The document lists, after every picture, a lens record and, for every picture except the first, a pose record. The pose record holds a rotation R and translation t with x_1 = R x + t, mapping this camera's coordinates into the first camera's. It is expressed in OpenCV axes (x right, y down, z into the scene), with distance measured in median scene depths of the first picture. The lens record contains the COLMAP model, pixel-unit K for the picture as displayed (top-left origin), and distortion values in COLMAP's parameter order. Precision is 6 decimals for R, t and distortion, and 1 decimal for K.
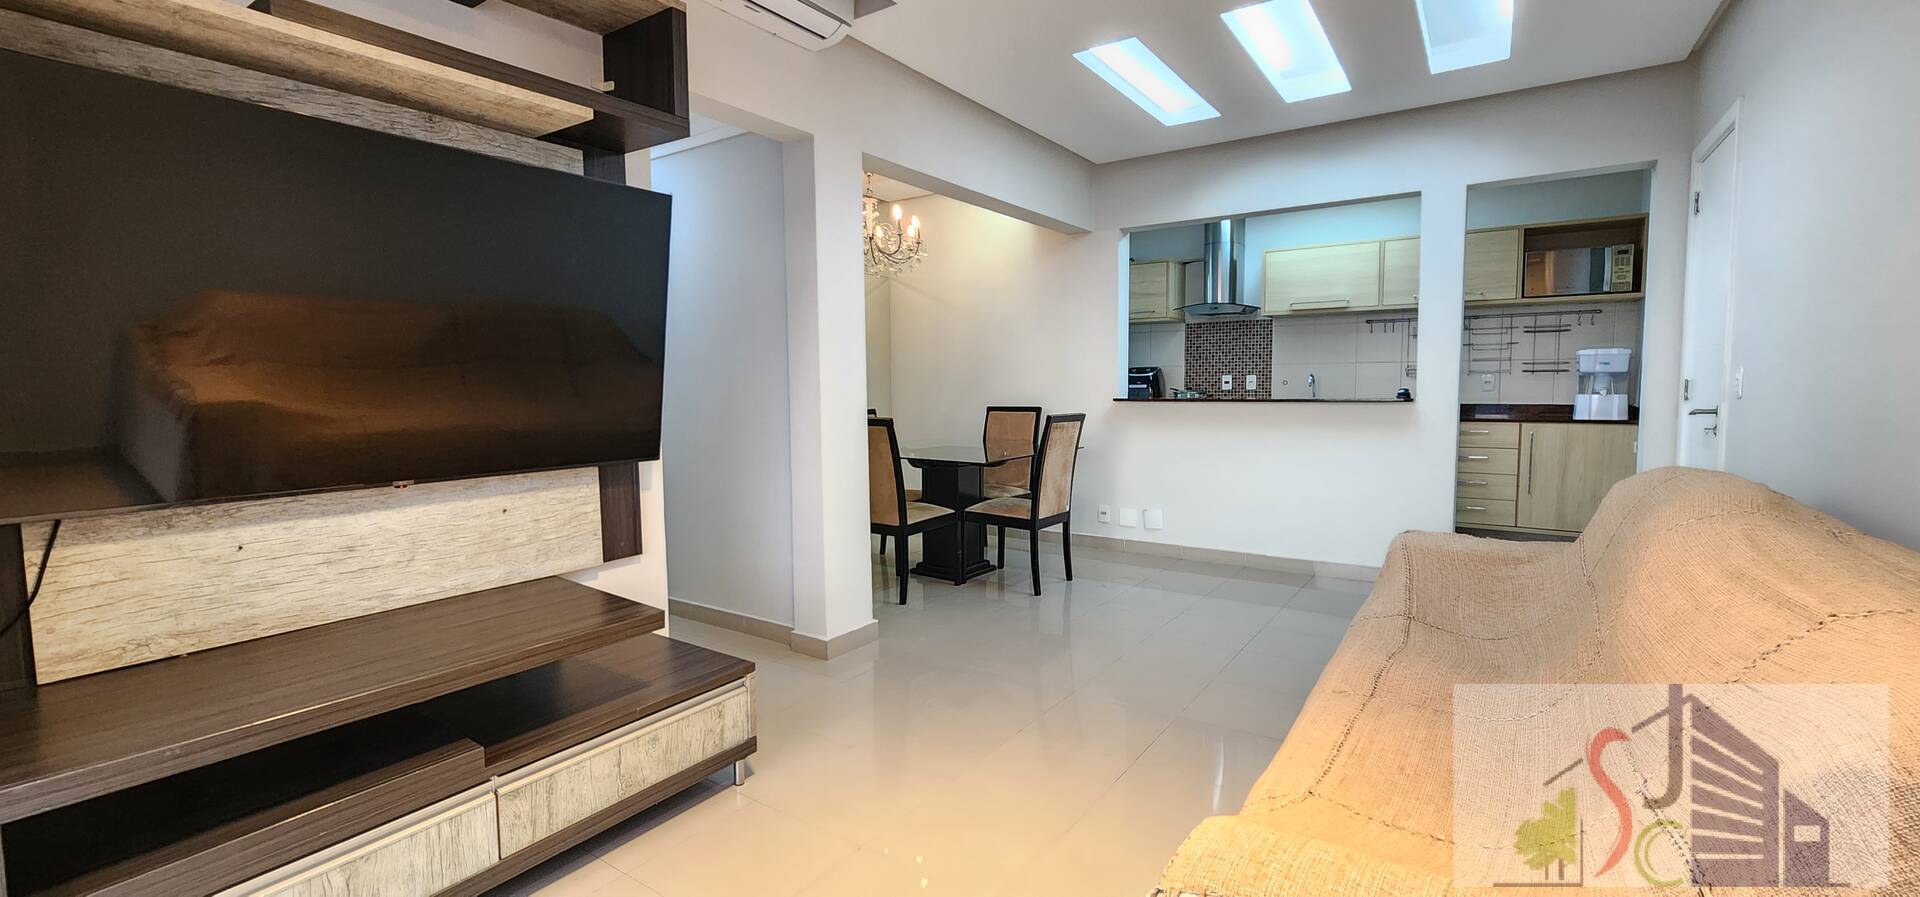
lens RADIAL K [[794.5, 0, 952.3], [0, 794.5, 439.3], [0, 0, 1]] dist [0.004296, 0.000184]
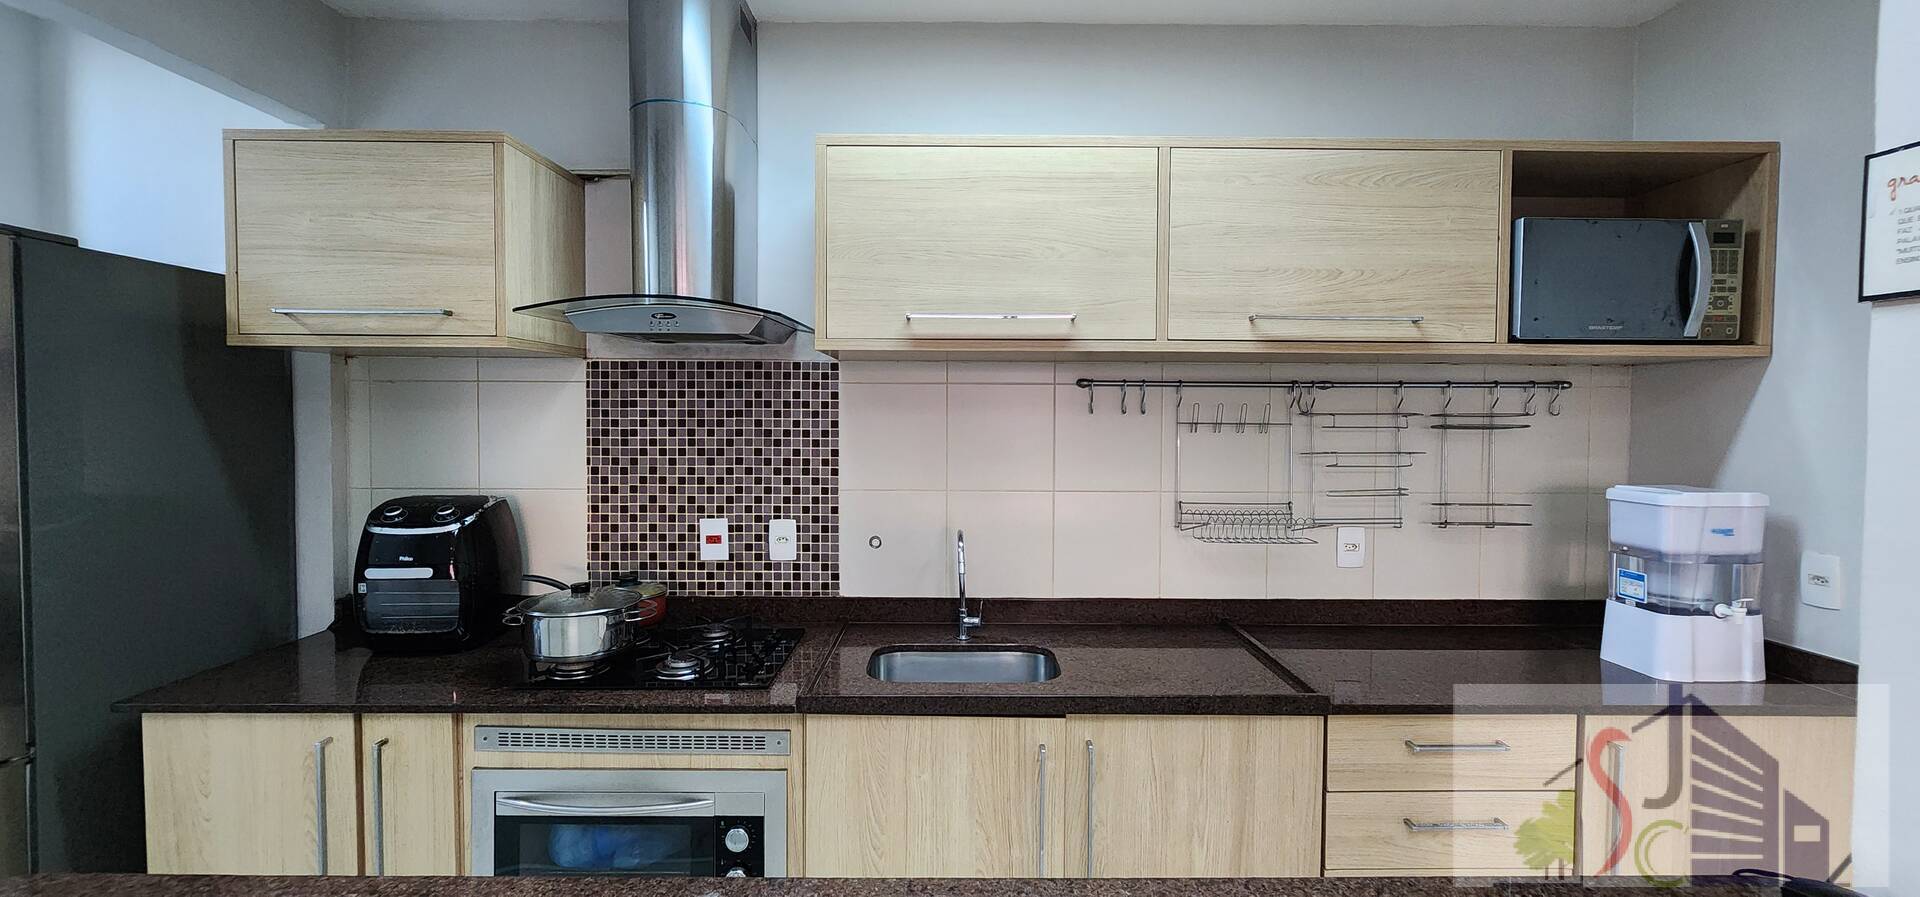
lens RADIAL K [[794.5, 0, 953.1], [0, 794.5, 442.9], [0, 0, 1]] dist [0.004296, 0.000184]
pose [[0.818592, -0.006299, 0.574341, 0.247349], [0.029314, 0.999095, -0.030823, -0.104969], [-0.573627, 0.042068, 0.818036, 0.699045]]
